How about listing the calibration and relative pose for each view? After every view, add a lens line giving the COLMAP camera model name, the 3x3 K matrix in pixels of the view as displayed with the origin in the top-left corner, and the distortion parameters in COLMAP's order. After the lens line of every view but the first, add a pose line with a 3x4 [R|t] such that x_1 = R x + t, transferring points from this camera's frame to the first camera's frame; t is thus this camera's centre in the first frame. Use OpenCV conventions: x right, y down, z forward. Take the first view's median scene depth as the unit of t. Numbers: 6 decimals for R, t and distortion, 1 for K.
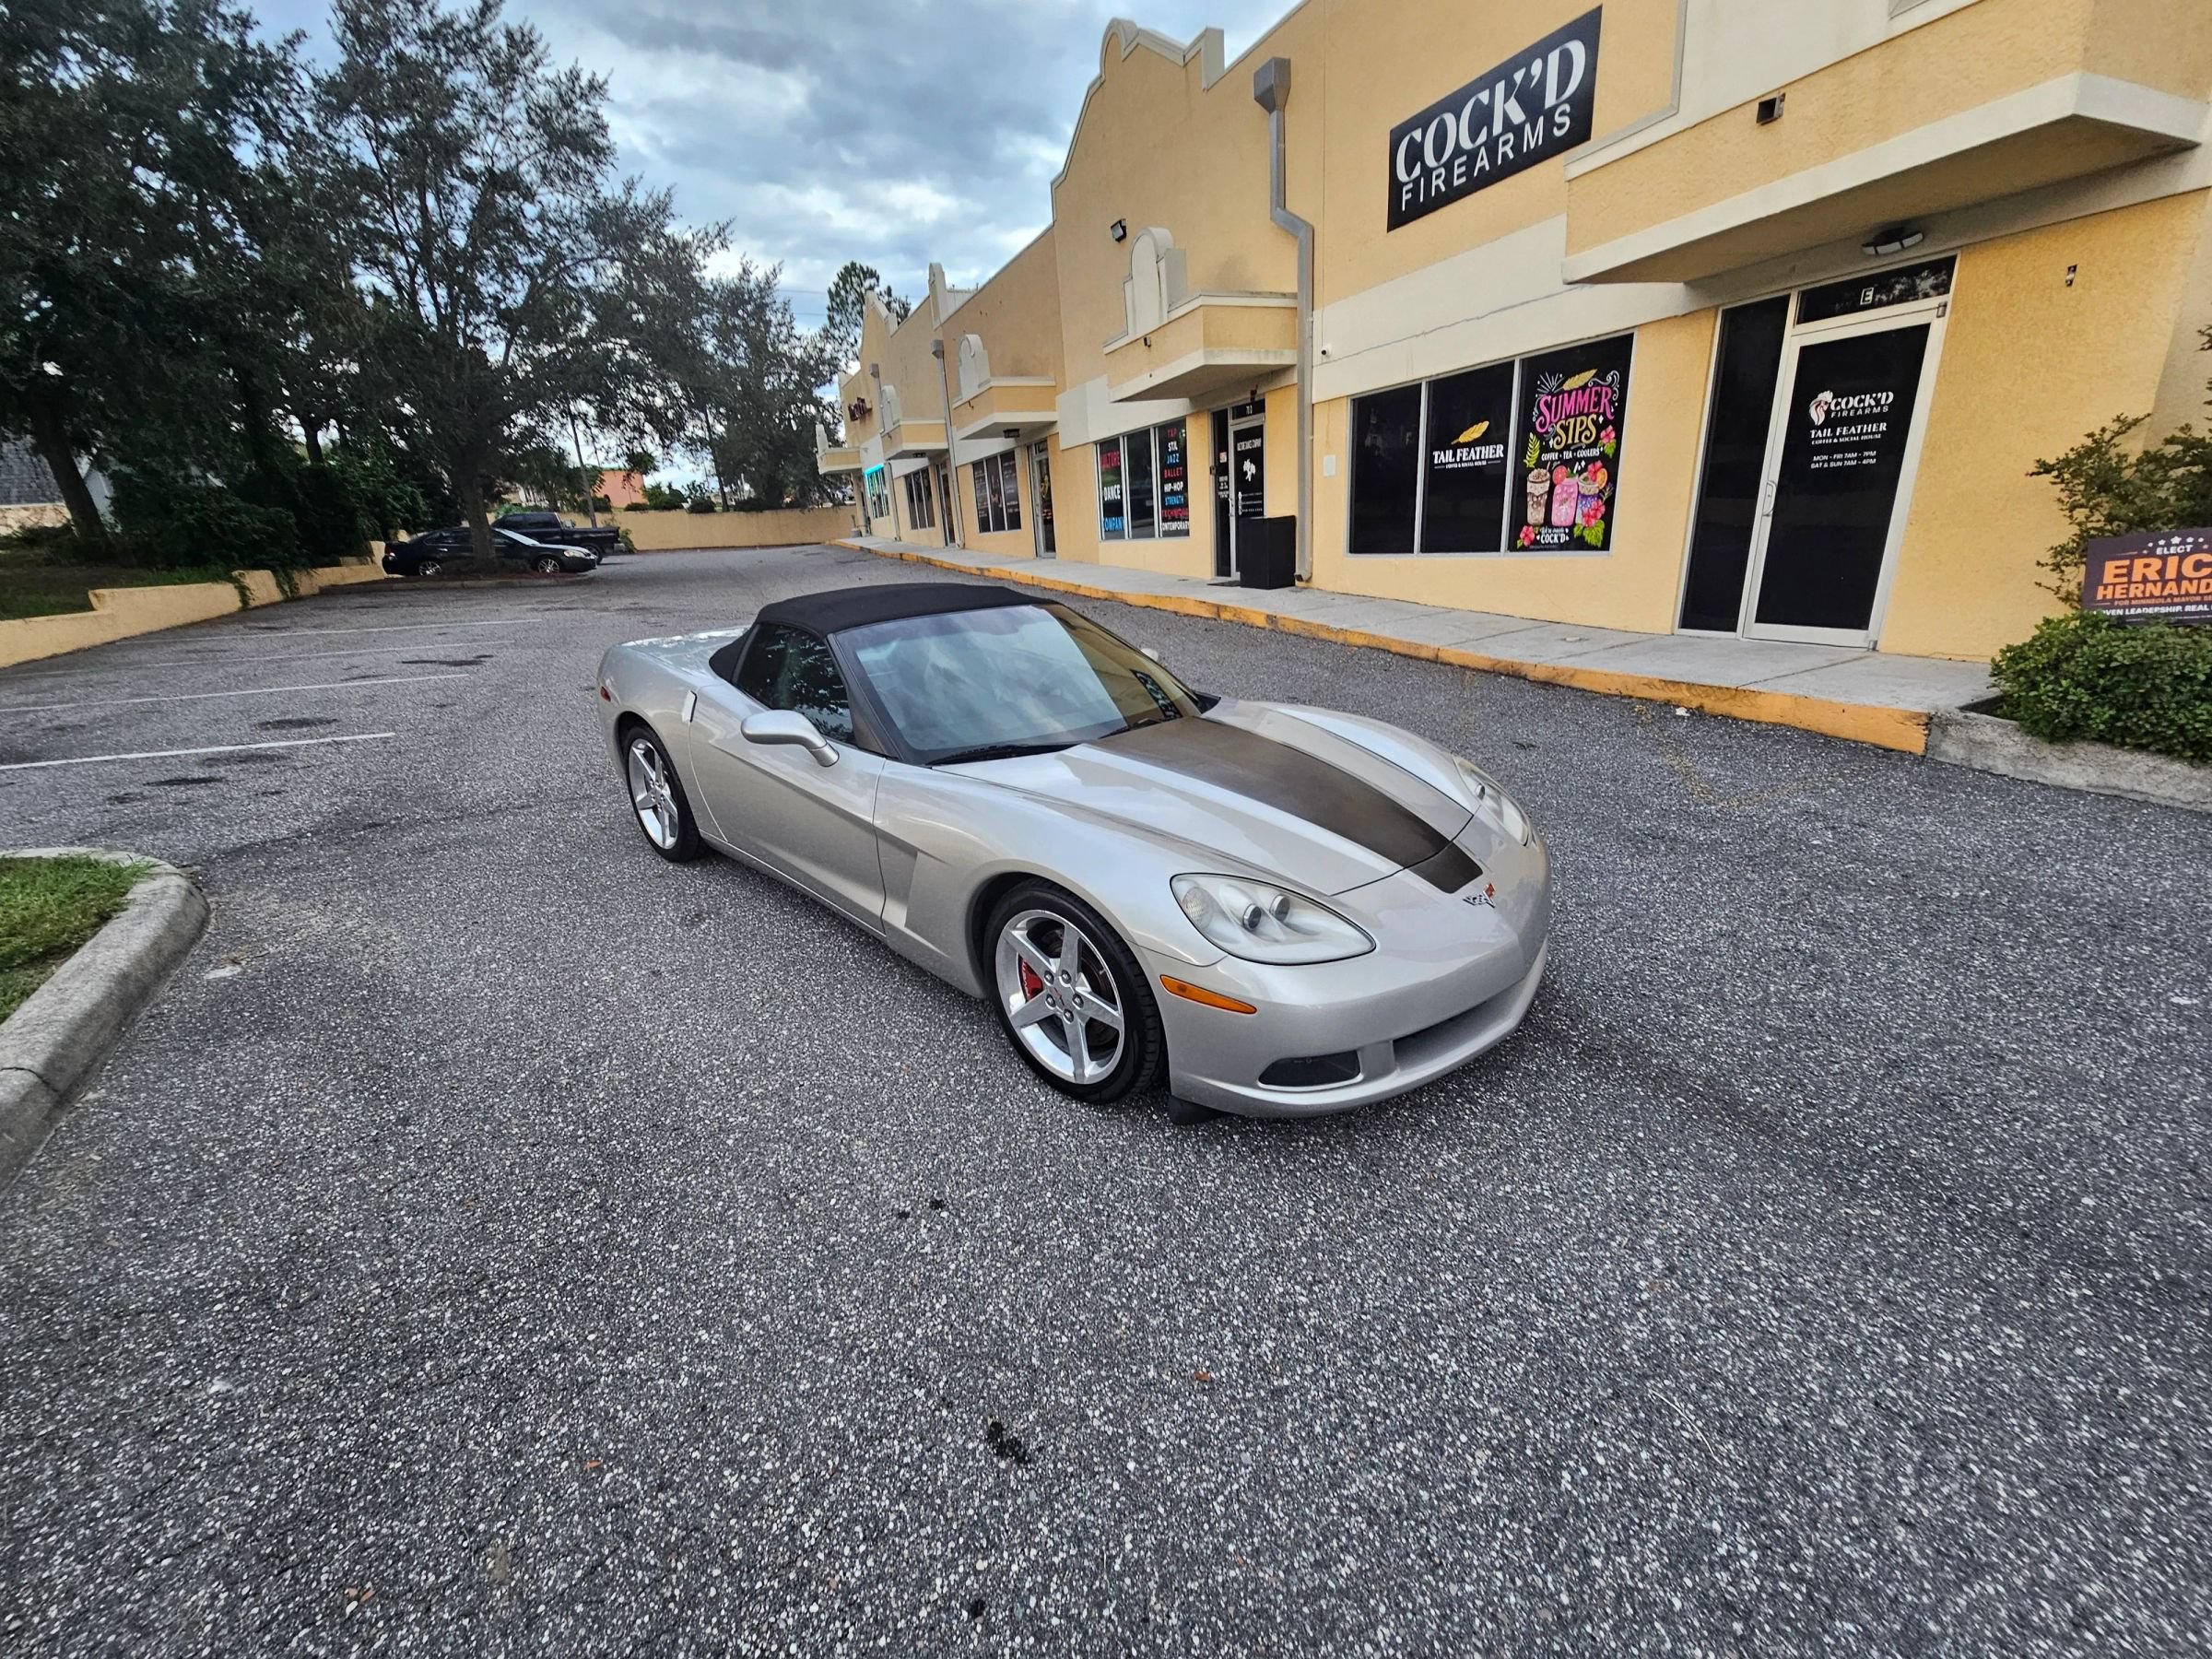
lens RADIAL K [[911.1, 0, 1103.9], [0, 911.1, 831.2], [0, 0, 1]] dist [-0.001643, 0.000265]
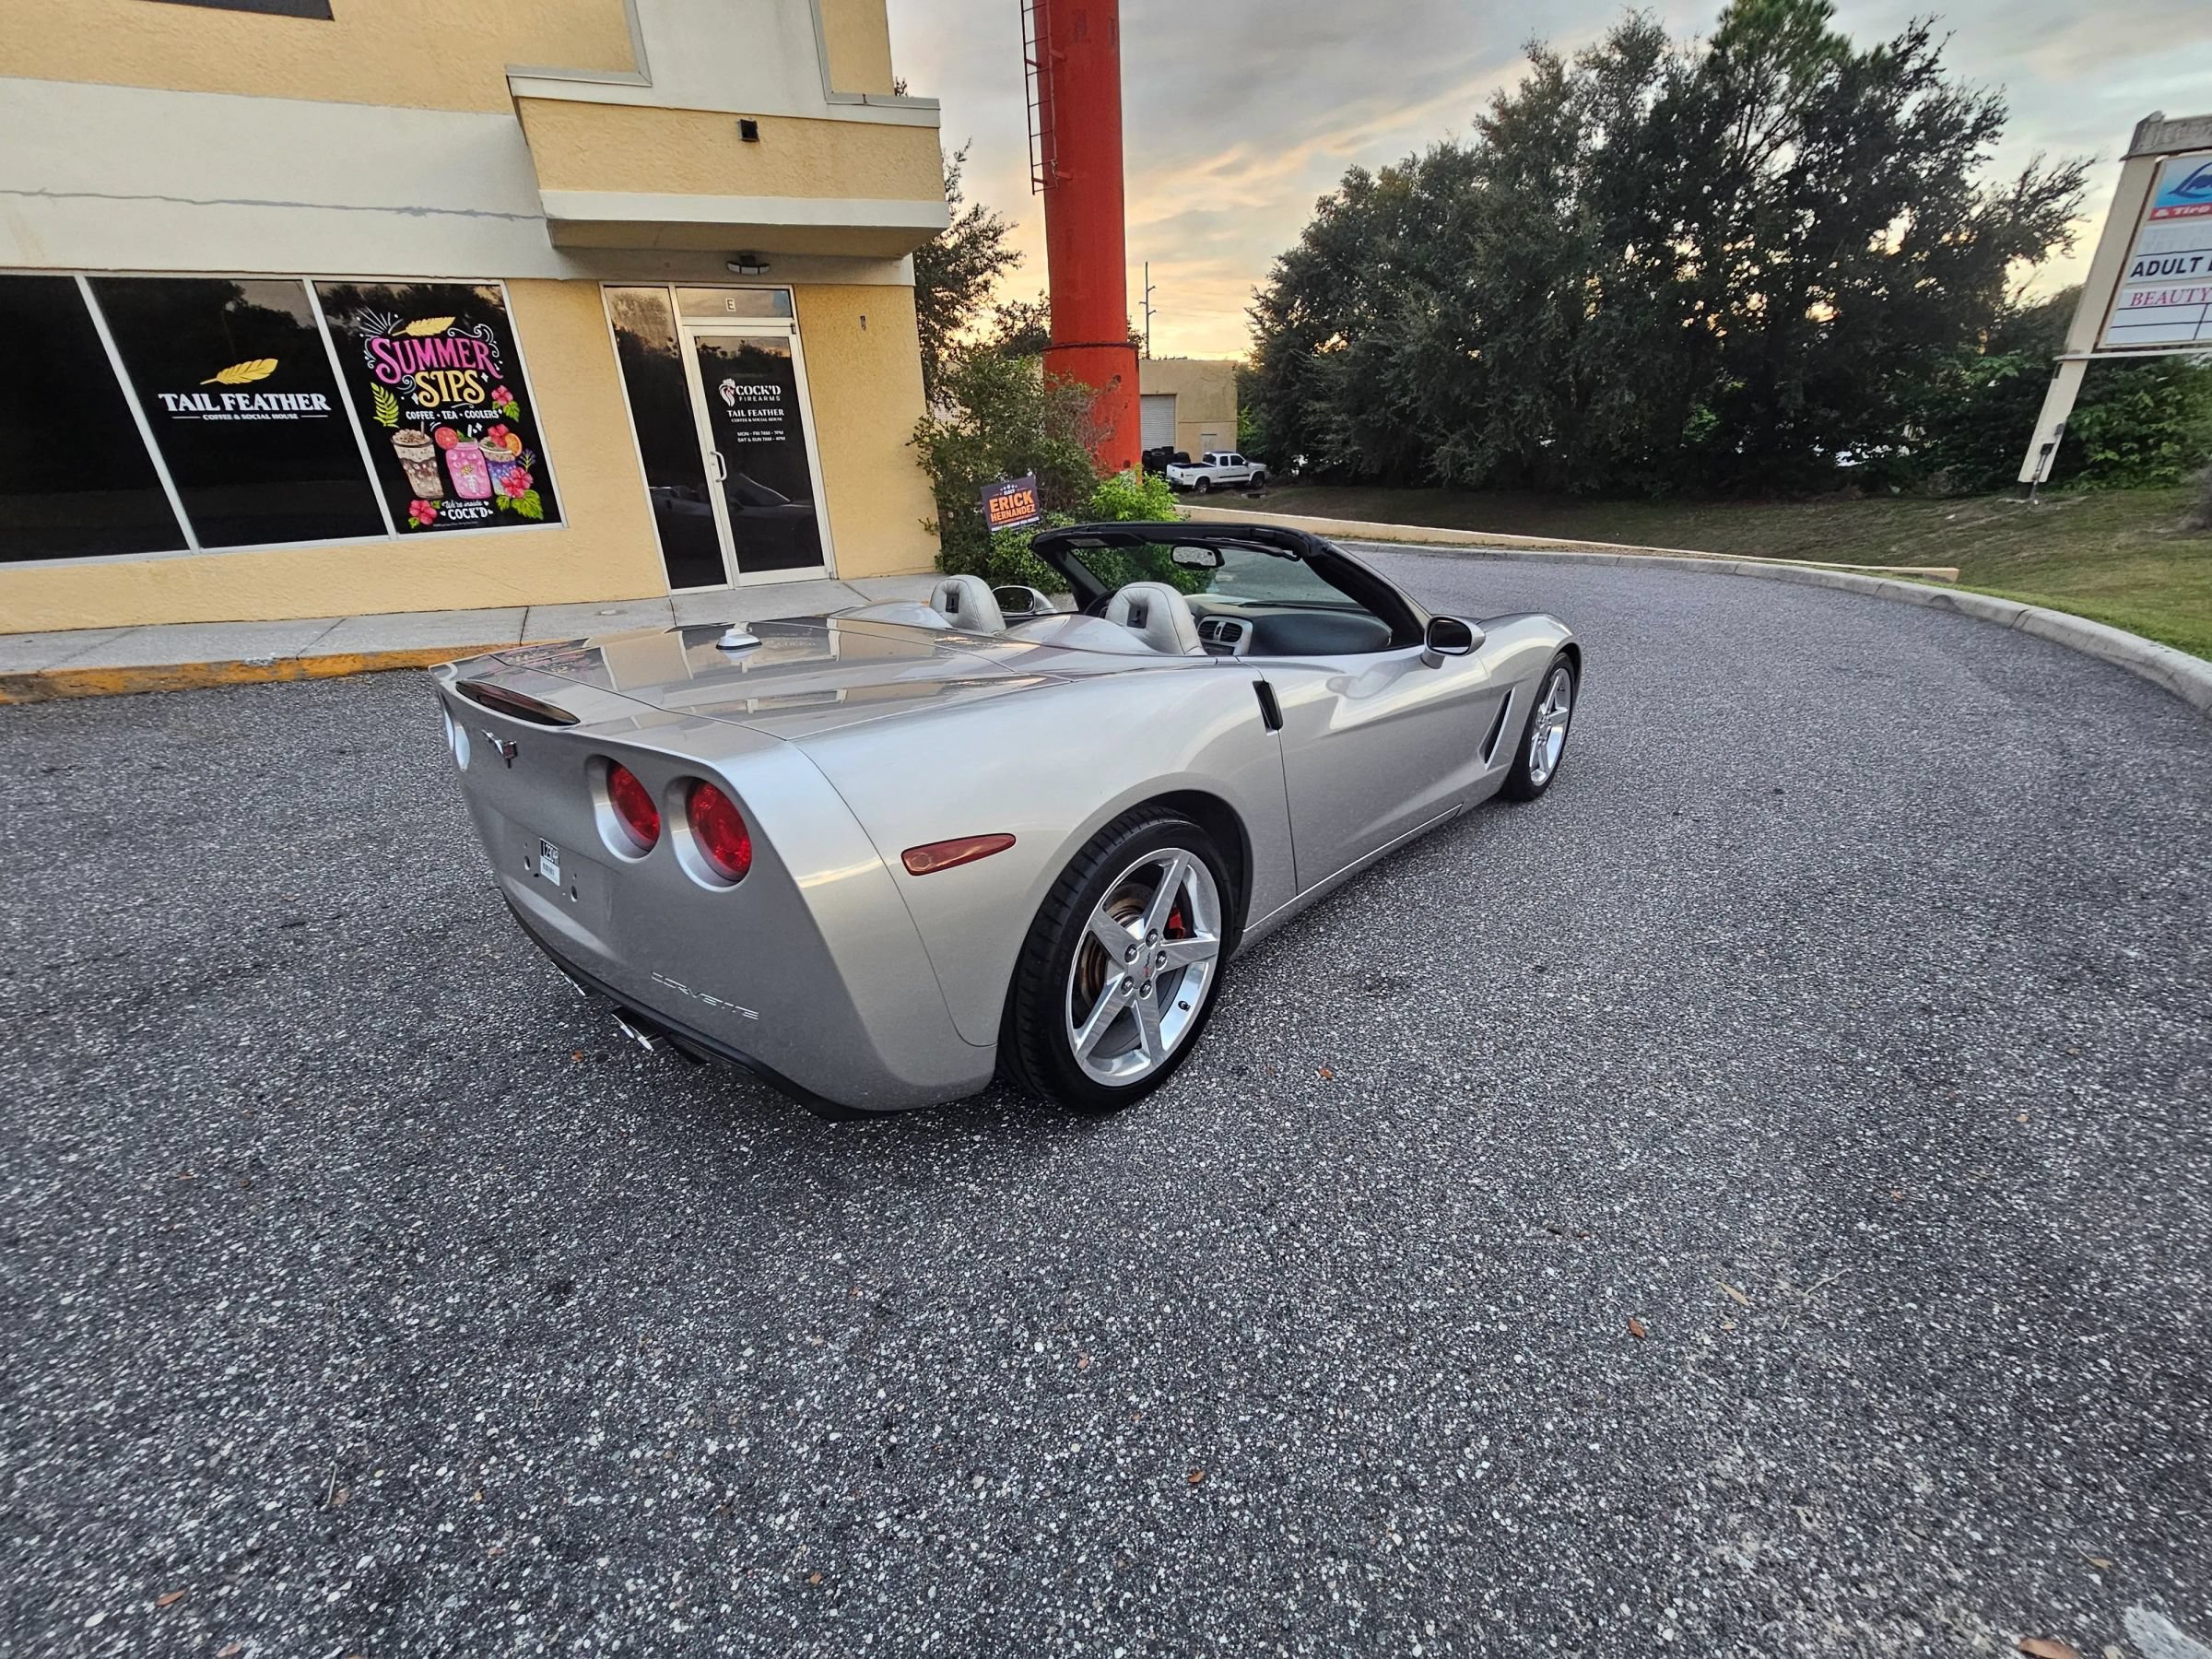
lens RADIAL K [[913.7, 0, 1106.9], [0, 913.7, 834.1], [0, 0, 1]] dist [0.000827, -0.002050]
pose [[-0.039603, -0.338196, 0.940242, -0.447478], [0.355412, 0.874676, 0.329582, -0.127710], [-0.933870, 0.347226, 0.085559, 0.473099]]
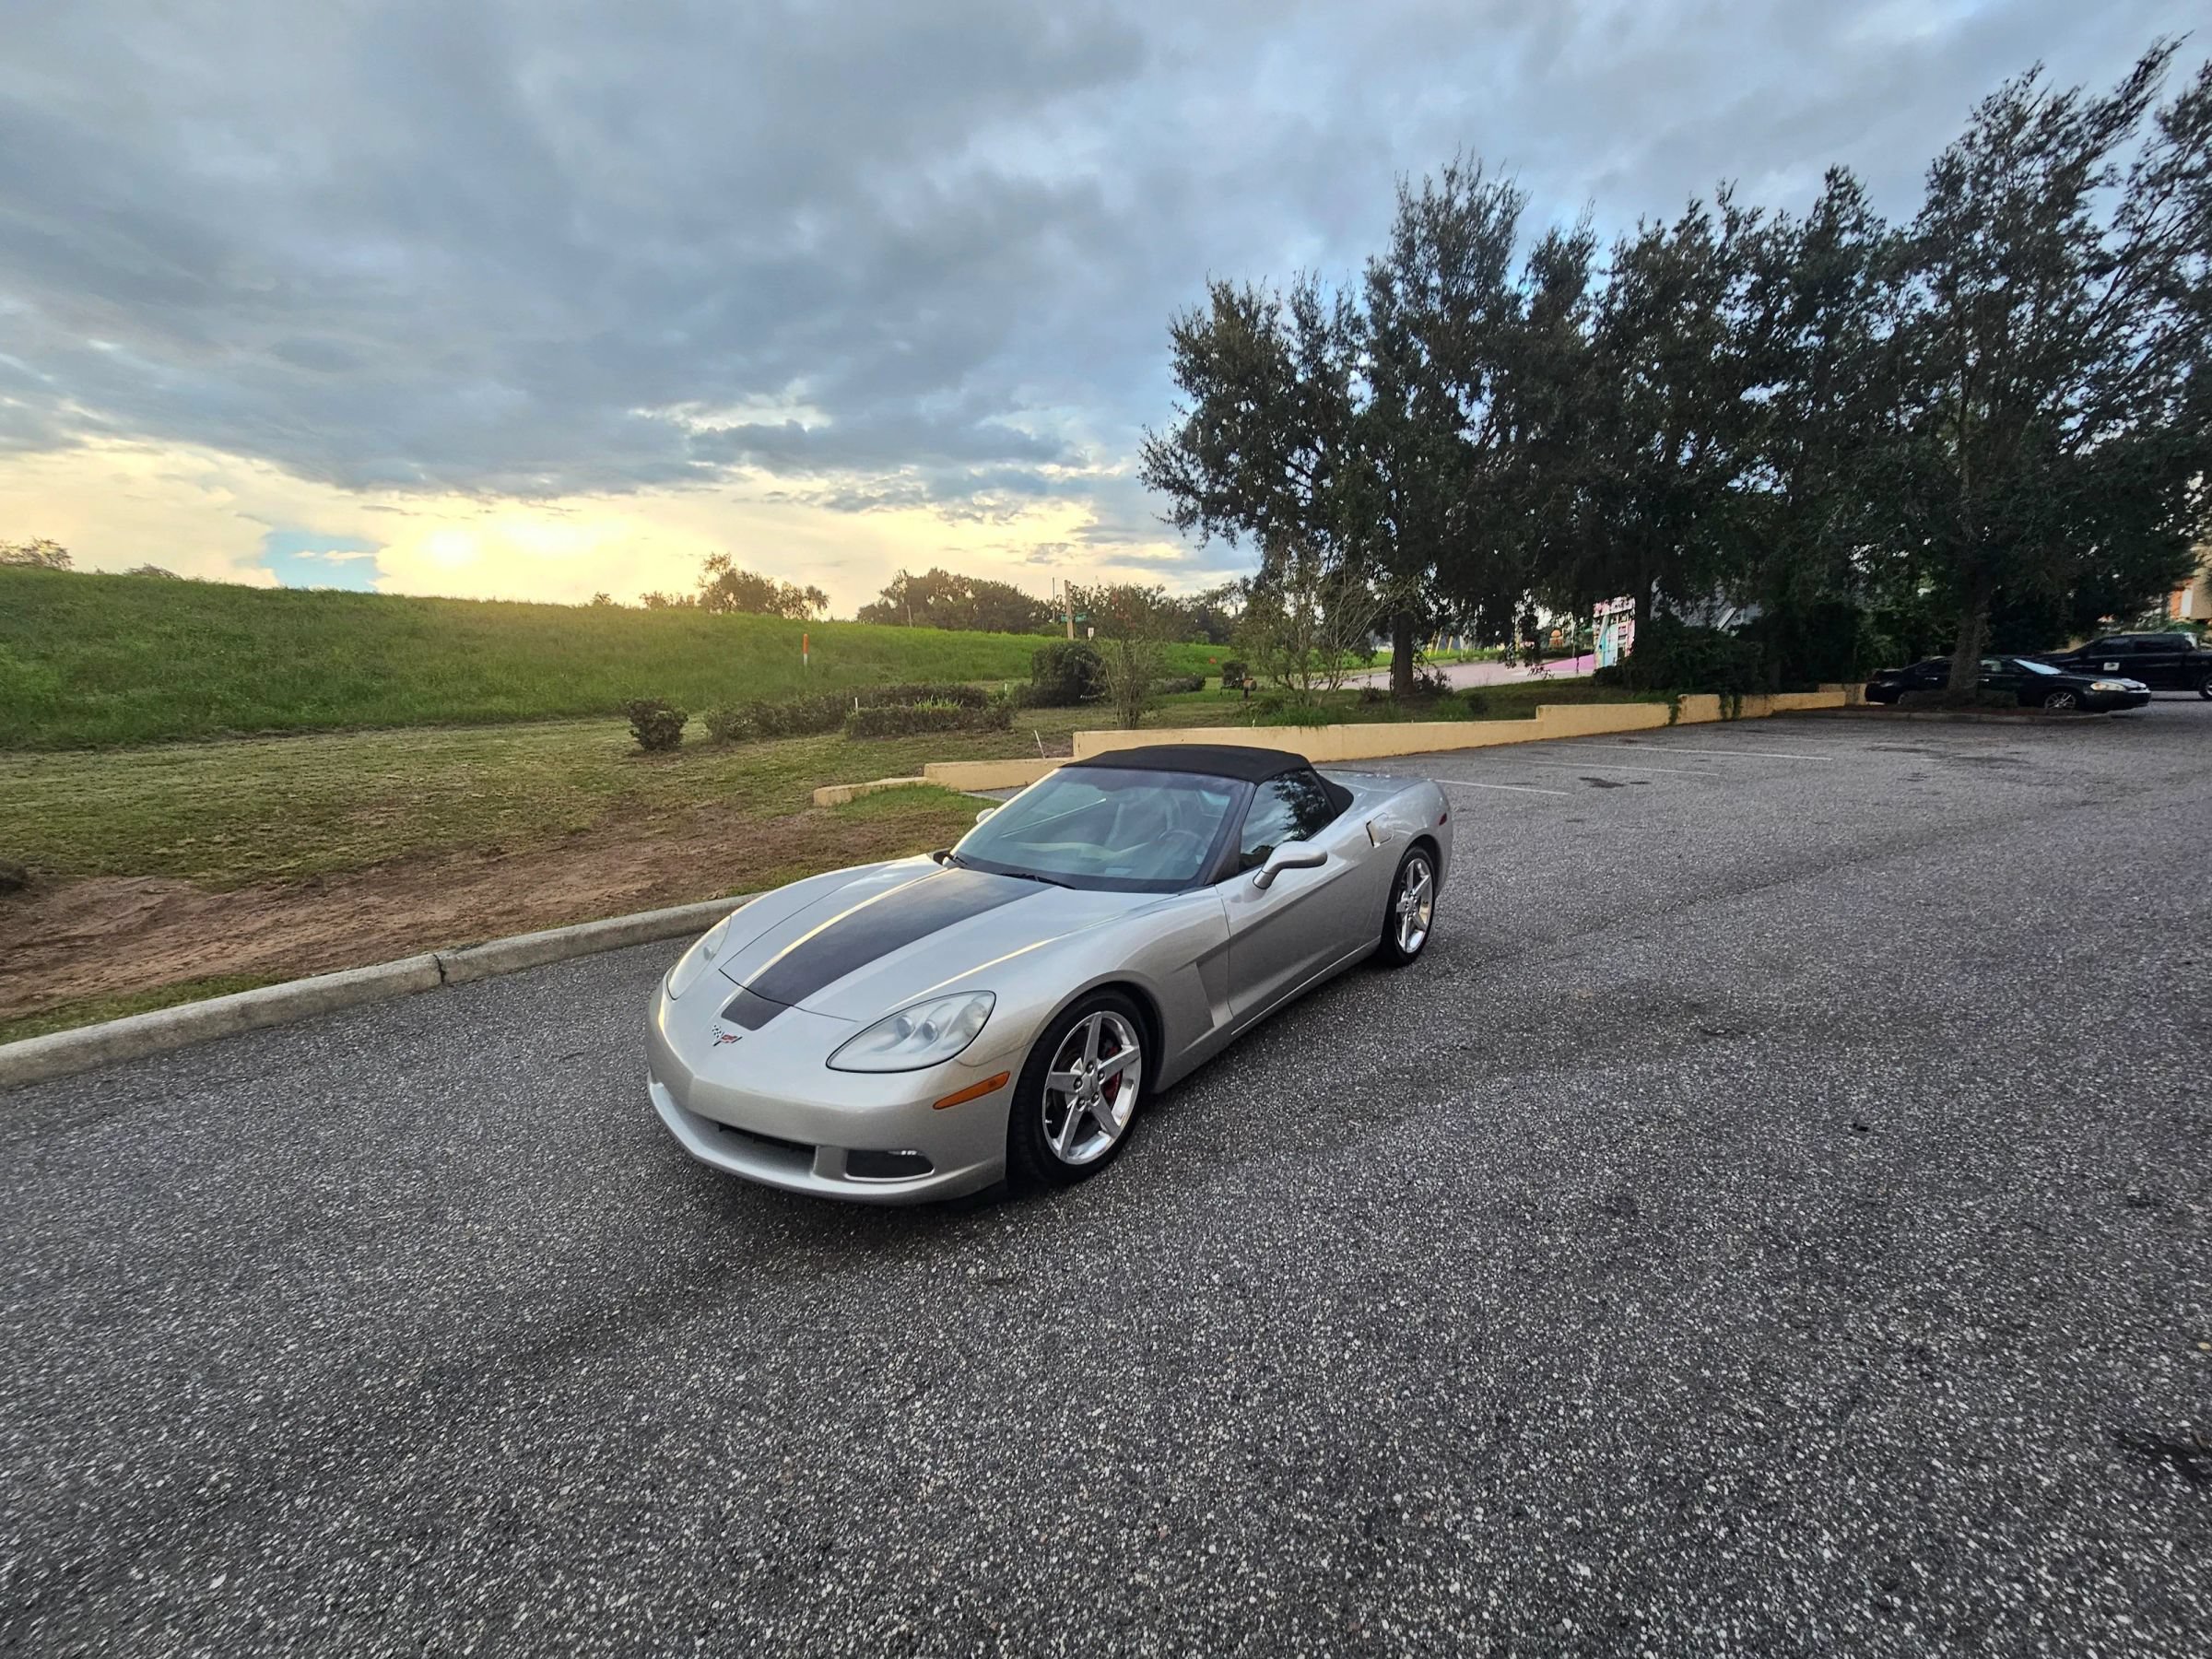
lens RADIAL K [[909.6, 0, 1101.8], [0, 909.6, 826.1], [0, 0, 1]] dist [-0.001155, -0.000008]
pose [[0.063574, 0.178042, -0.981967, 0.453624], [-0.300631, 0.941667, 0.151272, -0.148029], [0.951619, 0.285593, 0.113390, 0.366902]]
